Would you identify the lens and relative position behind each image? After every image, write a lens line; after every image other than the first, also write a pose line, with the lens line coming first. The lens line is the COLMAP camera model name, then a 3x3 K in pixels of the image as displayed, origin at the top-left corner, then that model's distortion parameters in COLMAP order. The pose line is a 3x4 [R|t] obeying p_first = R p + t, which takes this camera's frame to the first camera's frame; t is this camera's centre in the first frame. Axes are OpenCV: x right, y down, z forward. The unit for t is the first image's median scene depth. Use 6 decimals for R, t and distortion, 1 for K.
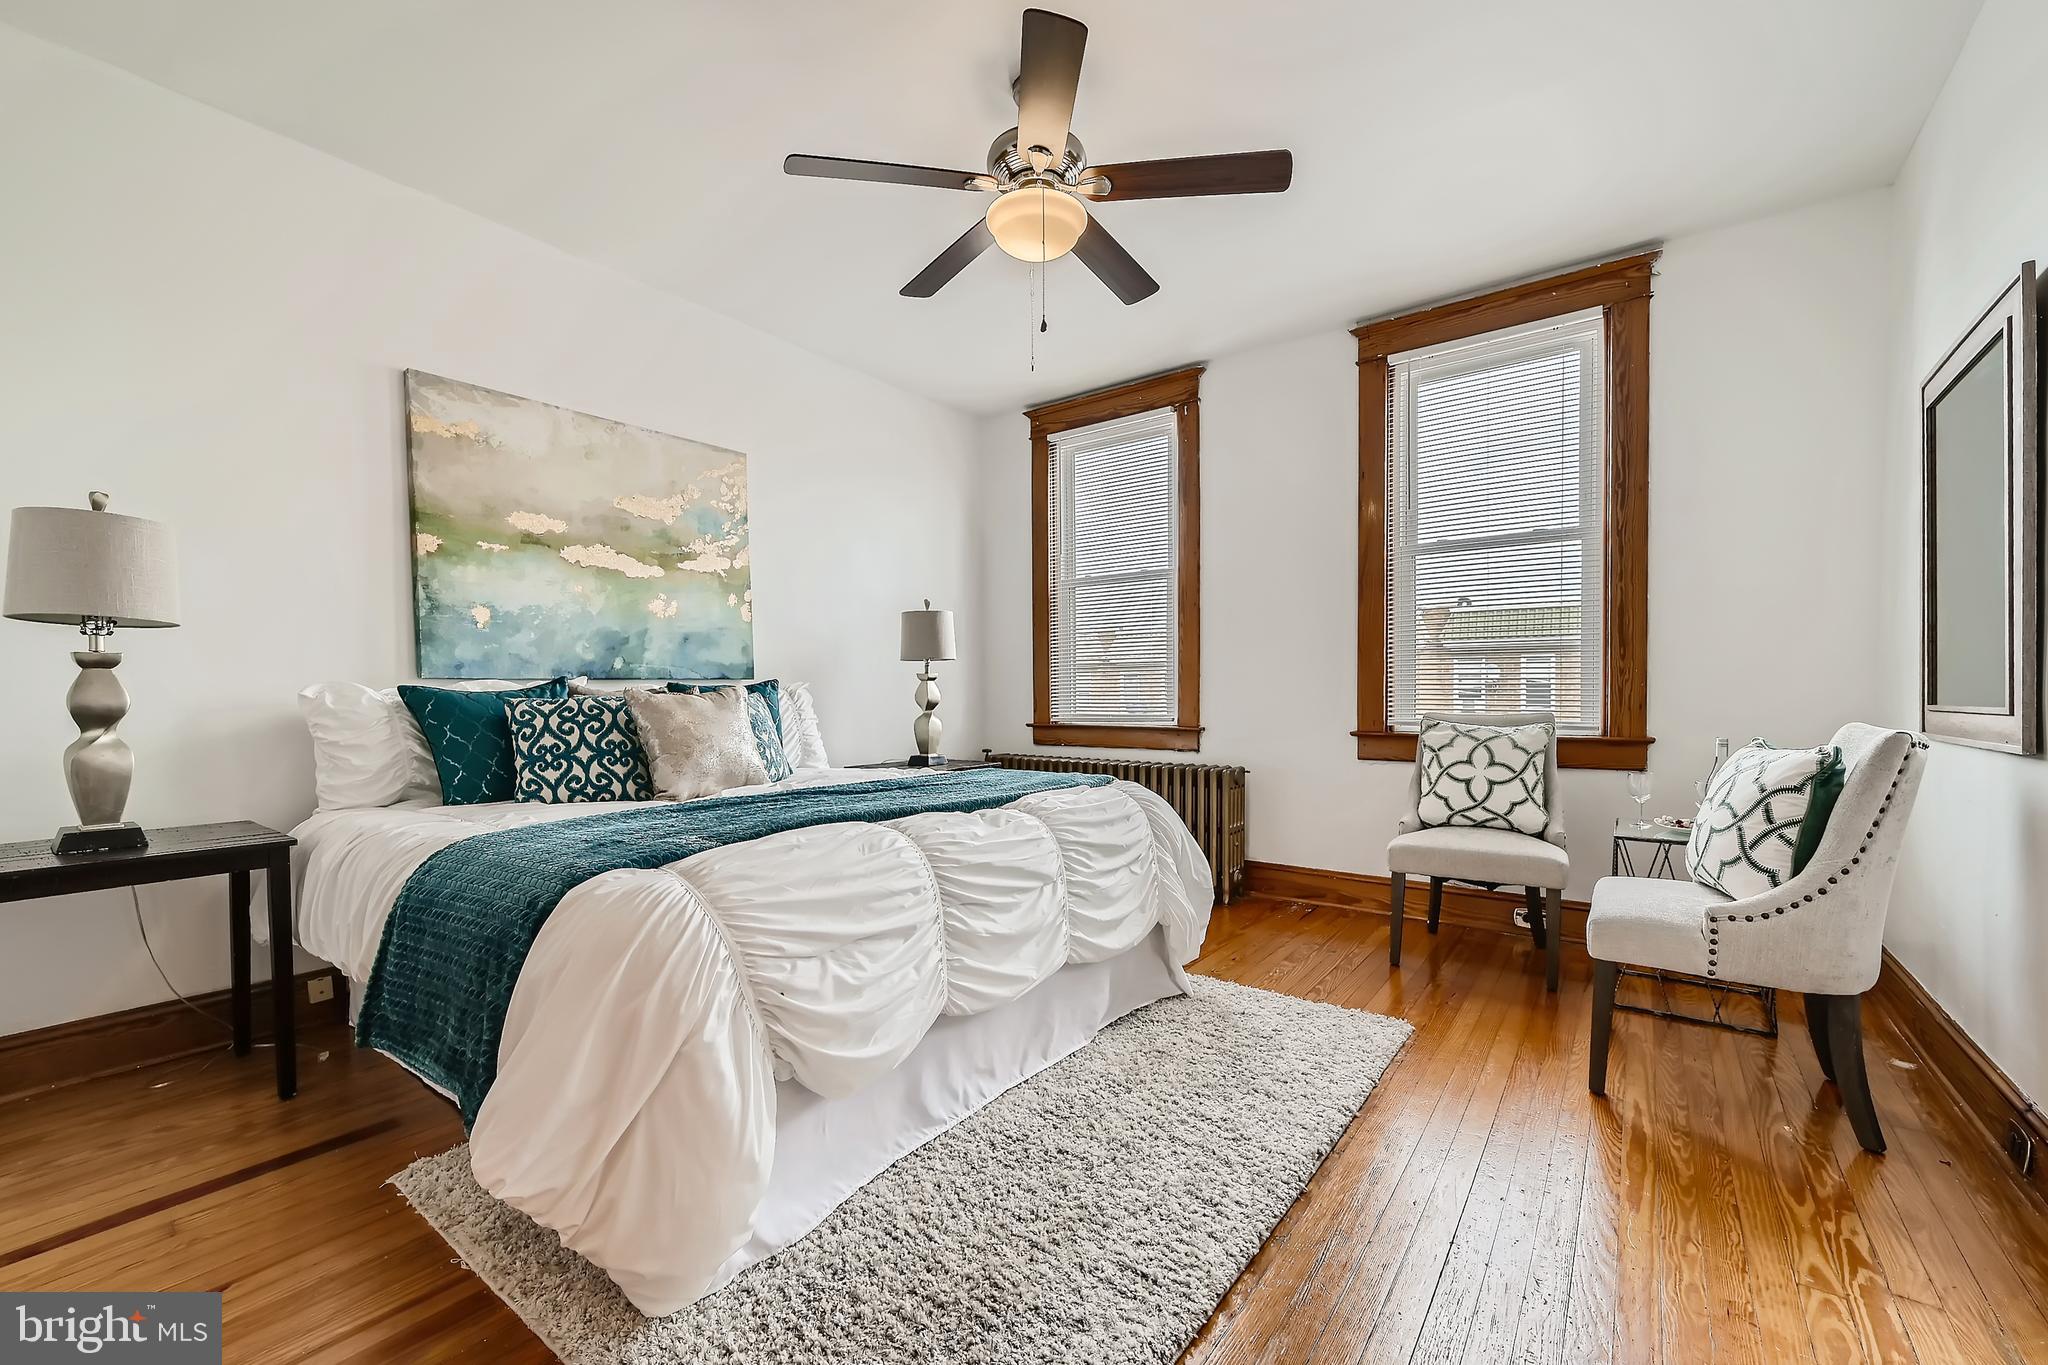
lens RADIAL K [[819.9, 0, 1016.5], [0, 819.9, 687.6], [0, 0, 1]] dist [0.001296, 0.000159]
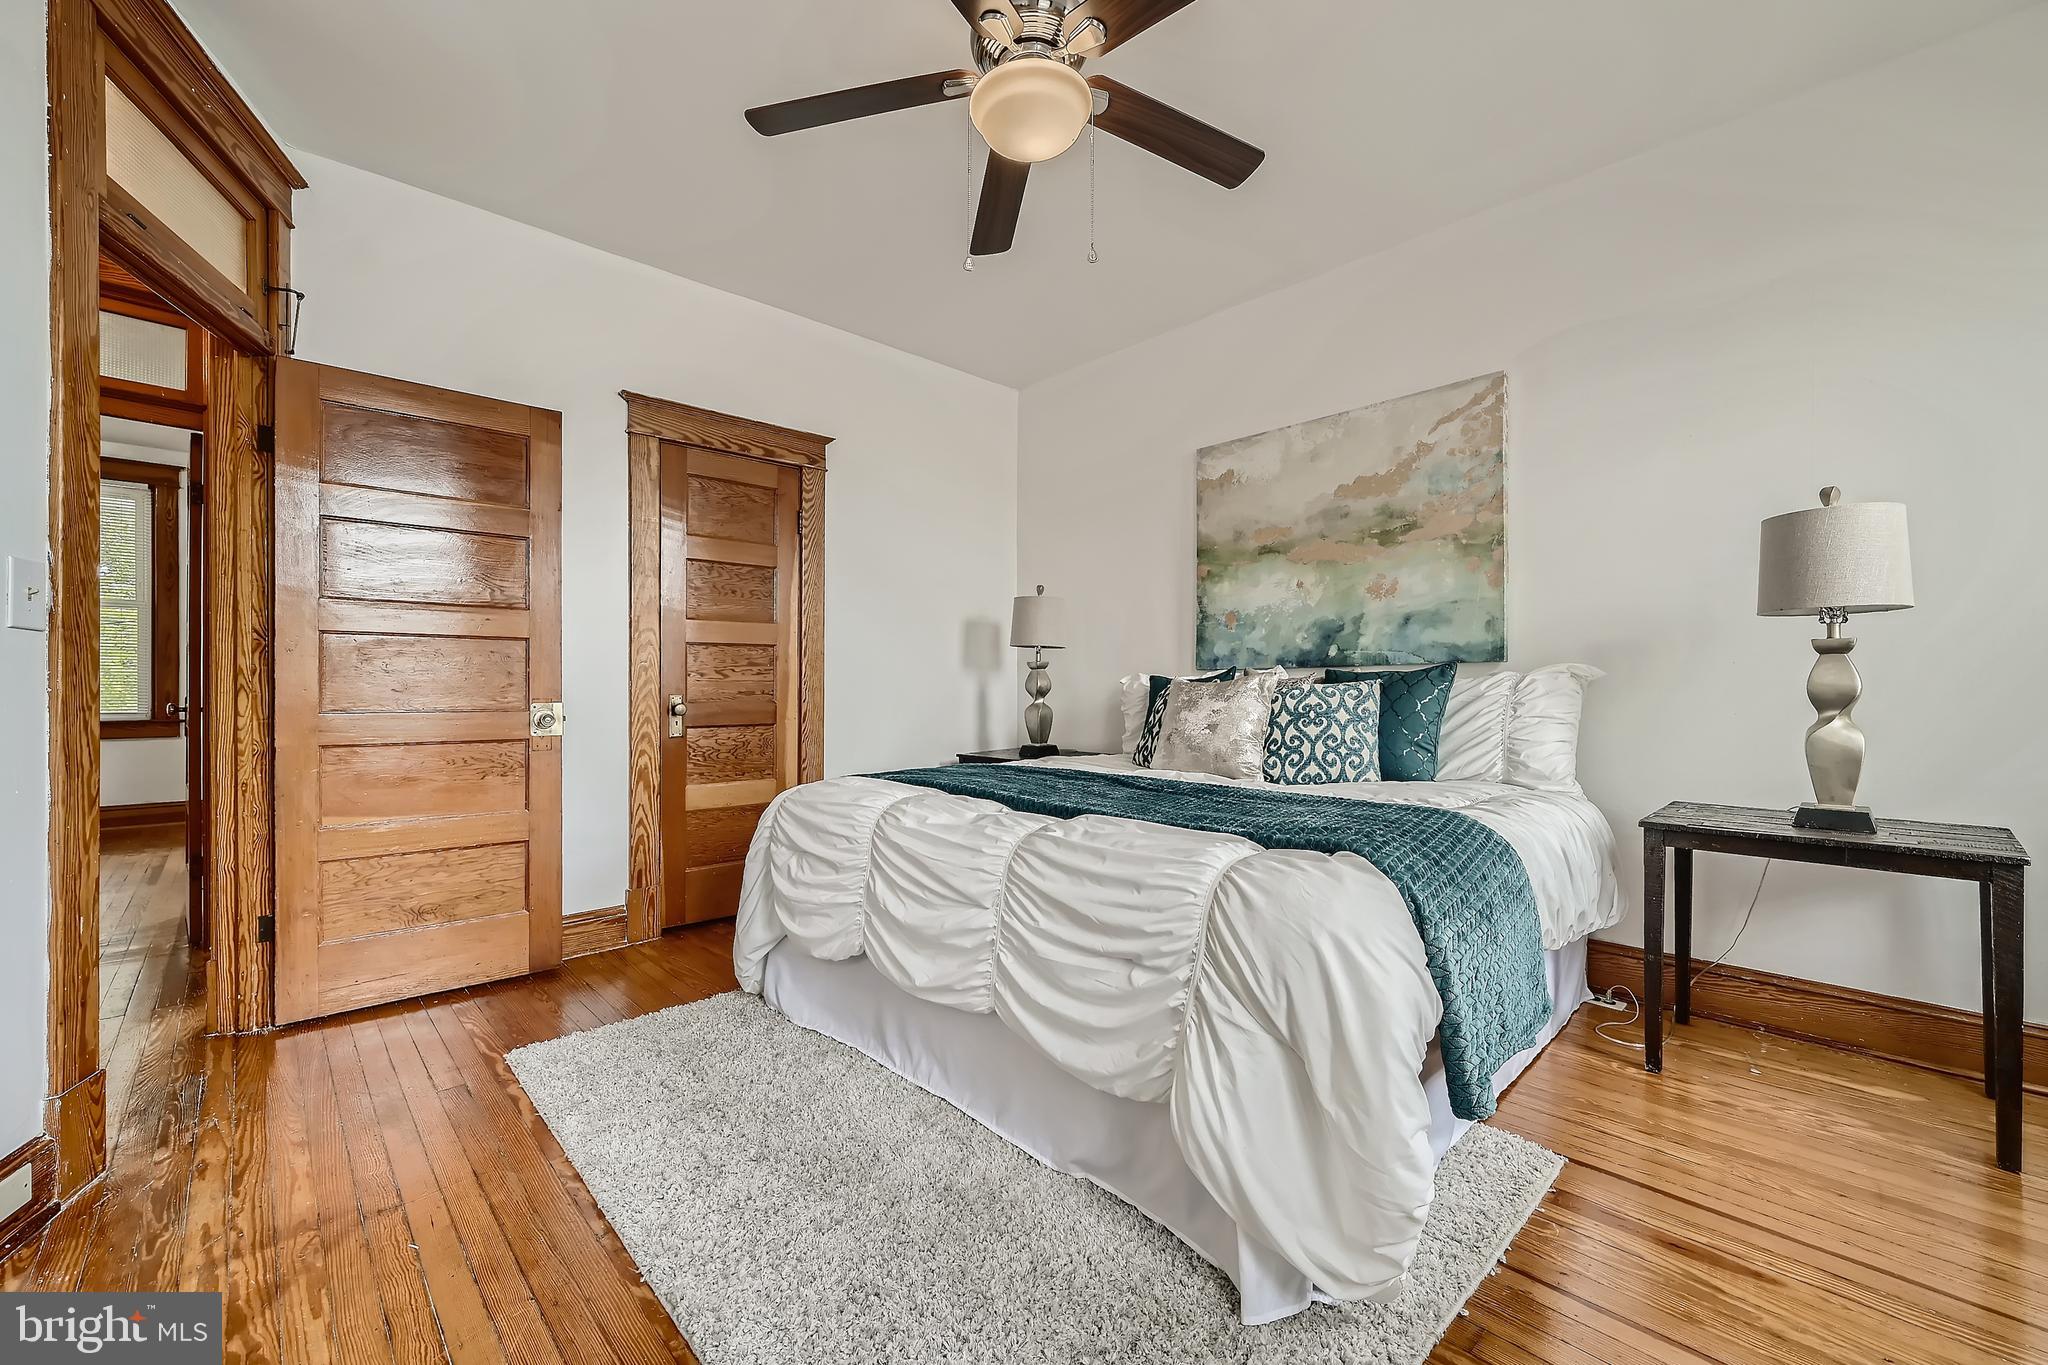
lens RADIAL K [[831.5, 0, 1021.9], [0, 831.5, 659.2], [0, 0, 1]] dist [0.020610, 0.000075]
pose [[-0.162988, -0.024661, -0.986320, 0.557372], [0.010348, 0.999590, -0.026703, 0.003605], [0.986574, -0.014558, -0.162666, 0.741613]]
